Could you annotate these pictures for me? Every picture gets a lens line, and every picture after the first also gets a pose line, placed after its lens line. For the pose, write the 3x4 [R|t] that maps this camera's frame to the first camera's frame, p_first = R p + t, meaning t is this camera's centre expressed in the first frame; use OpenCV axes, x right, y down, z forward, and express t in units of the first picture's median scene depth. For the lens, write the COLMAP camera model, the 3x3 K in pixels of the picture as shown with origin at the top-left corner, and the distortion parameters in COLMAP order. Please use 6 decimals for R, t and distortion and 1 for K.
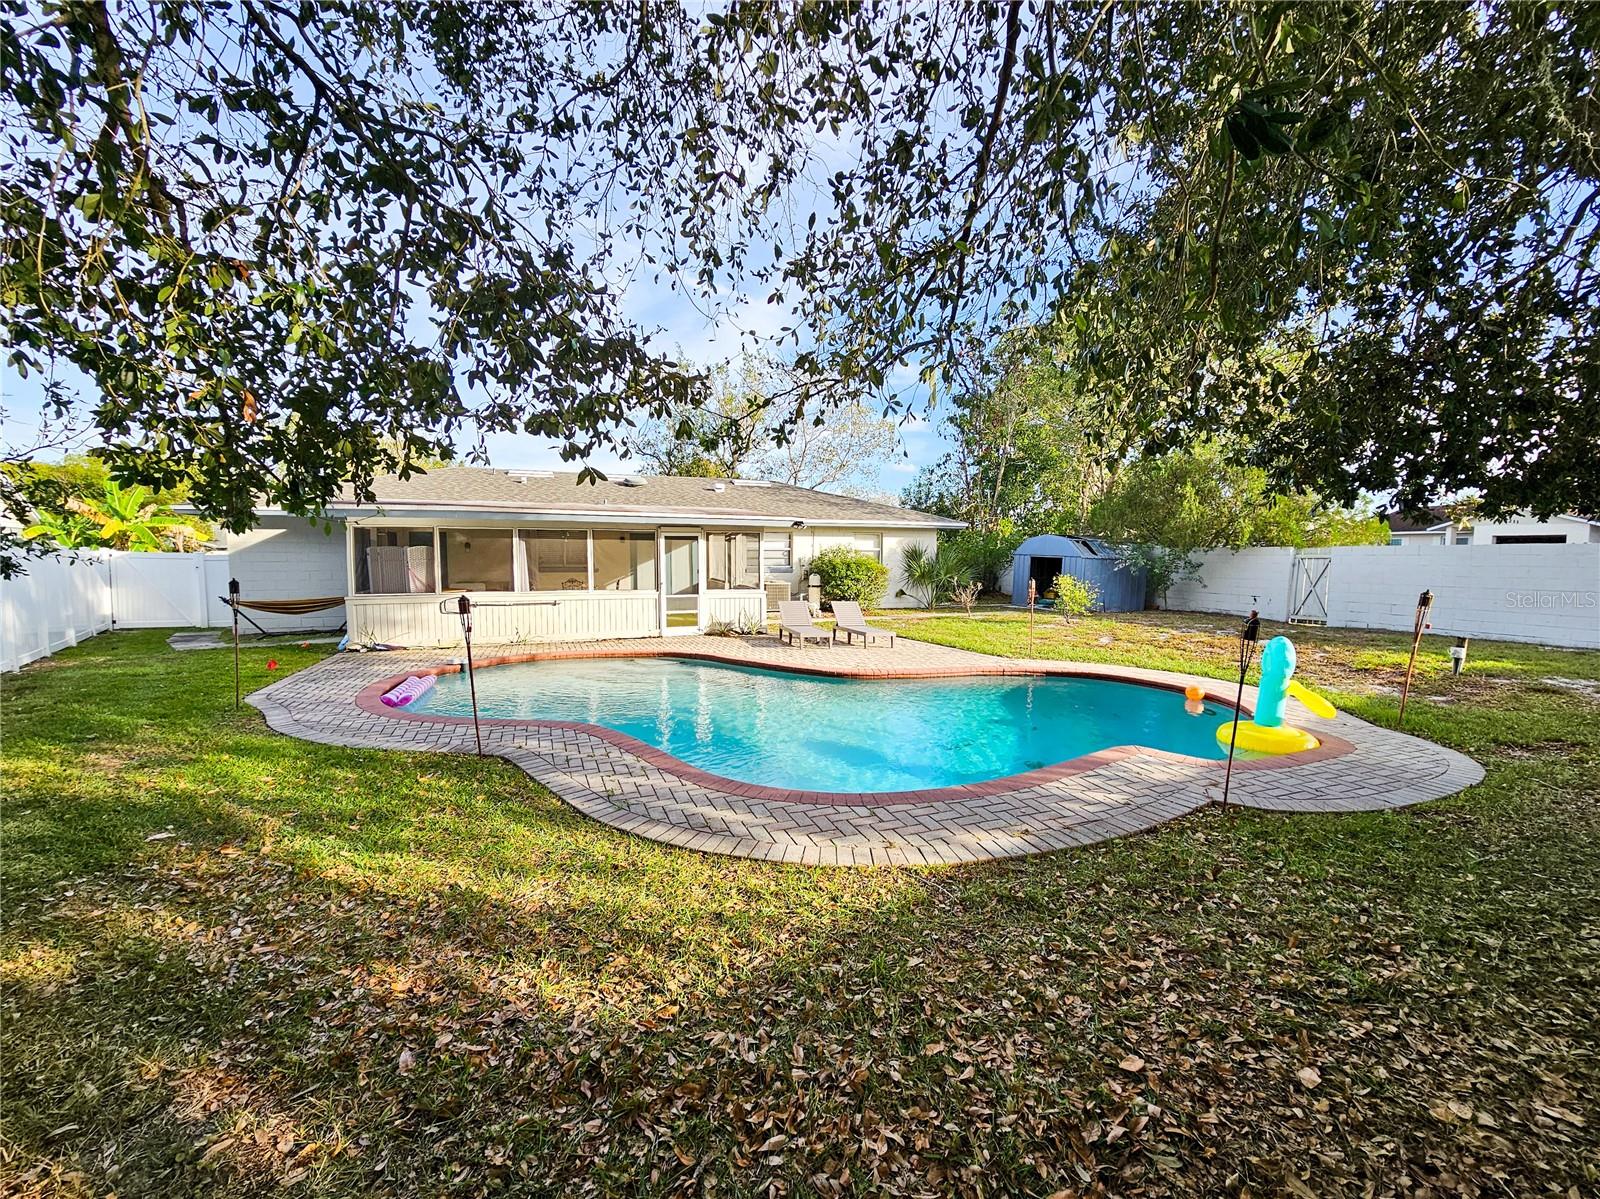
lens RADIAL K [[656.5, 0, 795.1], [0, 656.5, 603.3], [0, 0, 1]] dist [-0.001935, -0.000252]
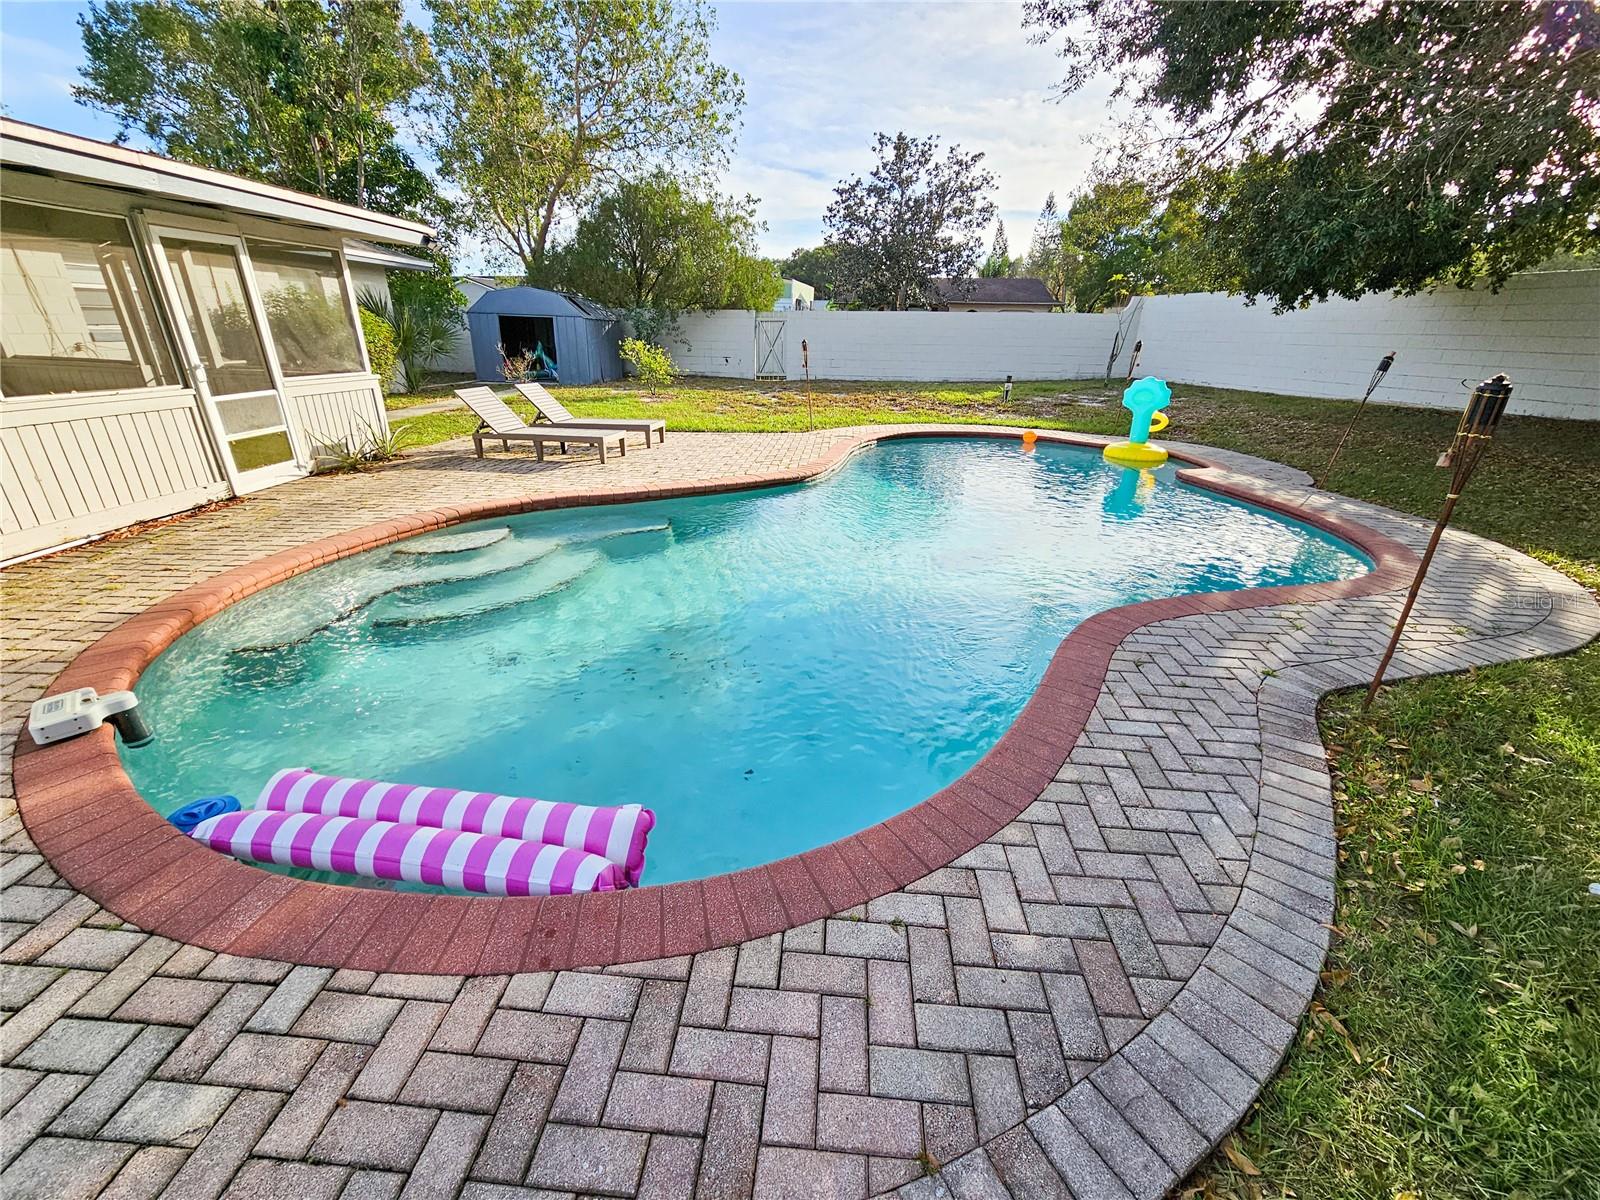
lens RADIAL K [[656.5, 0, 794.6], [0, 656.5, 600.5], [0, 0, 1]] dist [-0.001935, -0.000252]
pose [[0.435240, -0.340476, 0.833452, -0.596849], [0.050087, 0.933457, 0.355174, -0.028609], [-0.898920, -0.112841, 0.423331, 0.659661]]
